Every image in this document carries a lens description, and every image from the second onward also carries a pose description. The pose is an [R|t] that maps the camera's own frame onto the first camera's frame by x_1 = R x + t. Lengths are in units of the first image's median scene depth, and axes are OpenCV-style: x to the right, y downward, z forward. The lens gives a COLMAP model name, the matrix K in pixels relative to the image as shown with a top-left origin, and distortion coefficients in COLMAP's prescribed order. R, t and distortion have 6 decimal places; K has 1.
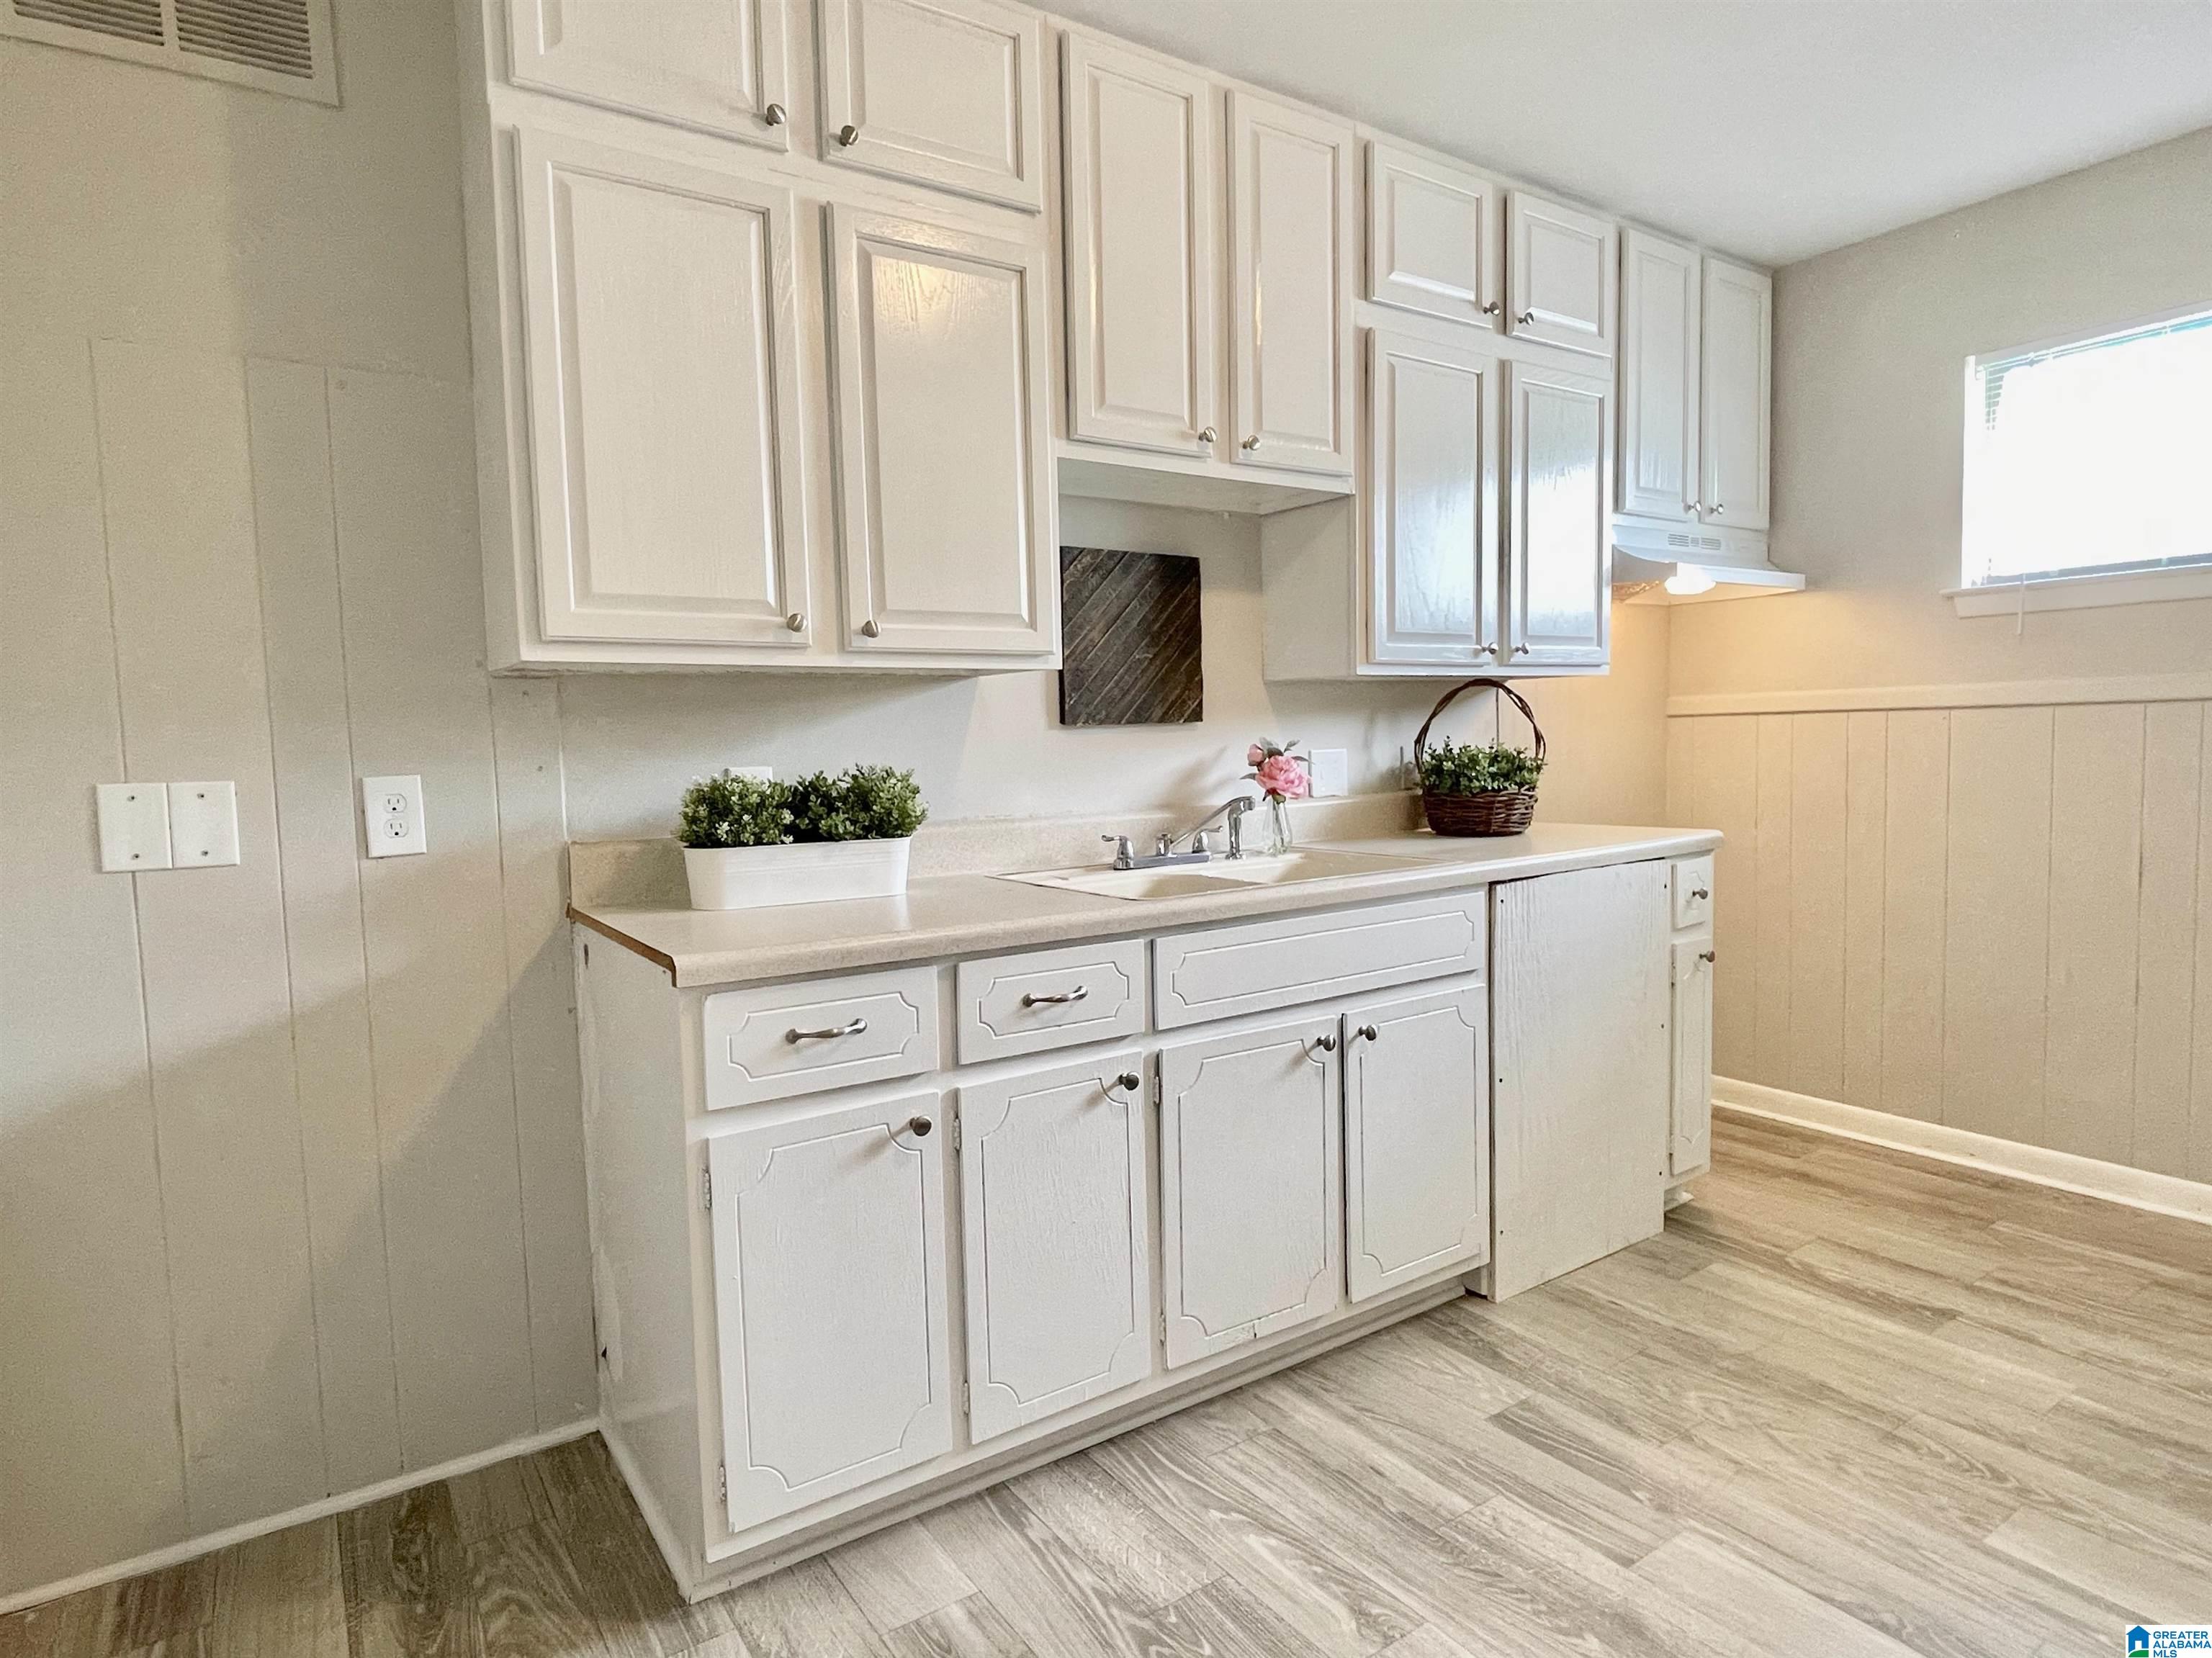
lens RADIAL K [[1253.1, 0, 1088.9], [0, 1253.1, 824.9], [0, 0, 1]] dist [0.000485, 0.001773]
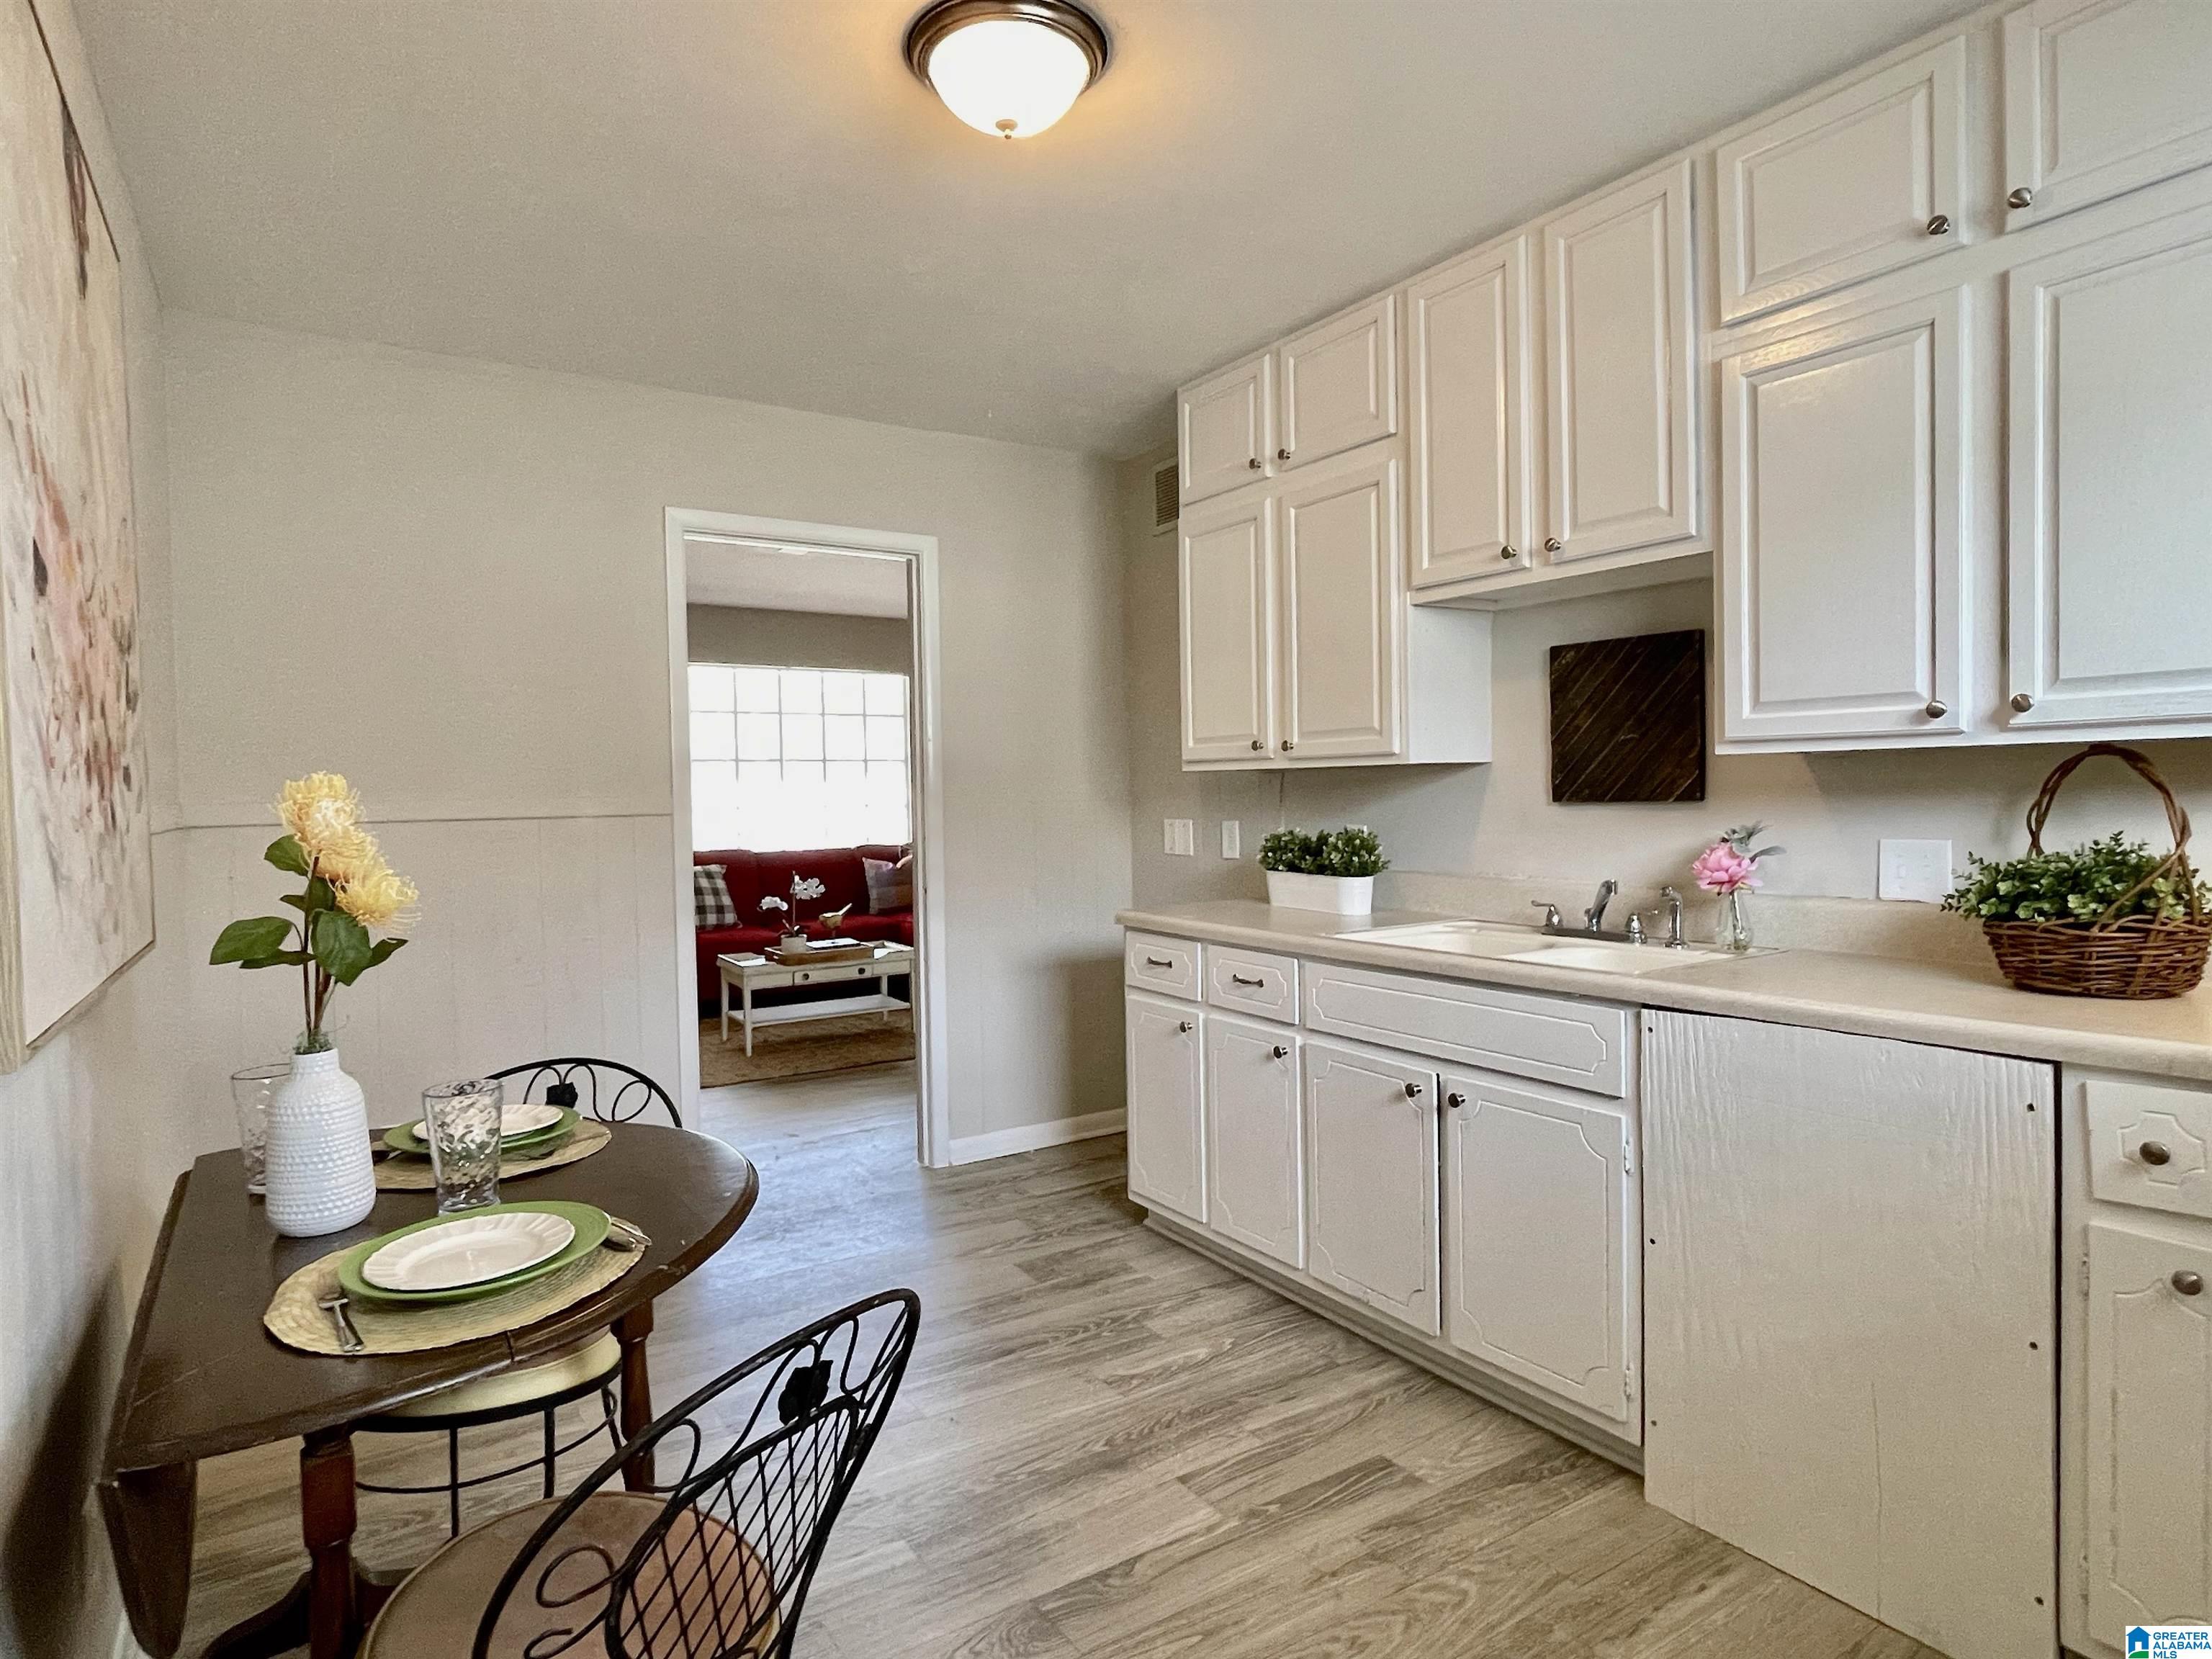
lens RADIAL K [[1253.3, 0, 1089.5], [0, 1253.3, 819.4], [0, 0, 1]] dist [0.000485, 0.001773]
pose [[-0.031155, 0.051604, -0.998182, 1.366180], [-0.050873, 0.997290, 0.053146, -0.123838], [0.998219, 0.052436, -0.028445, 0.734596]]
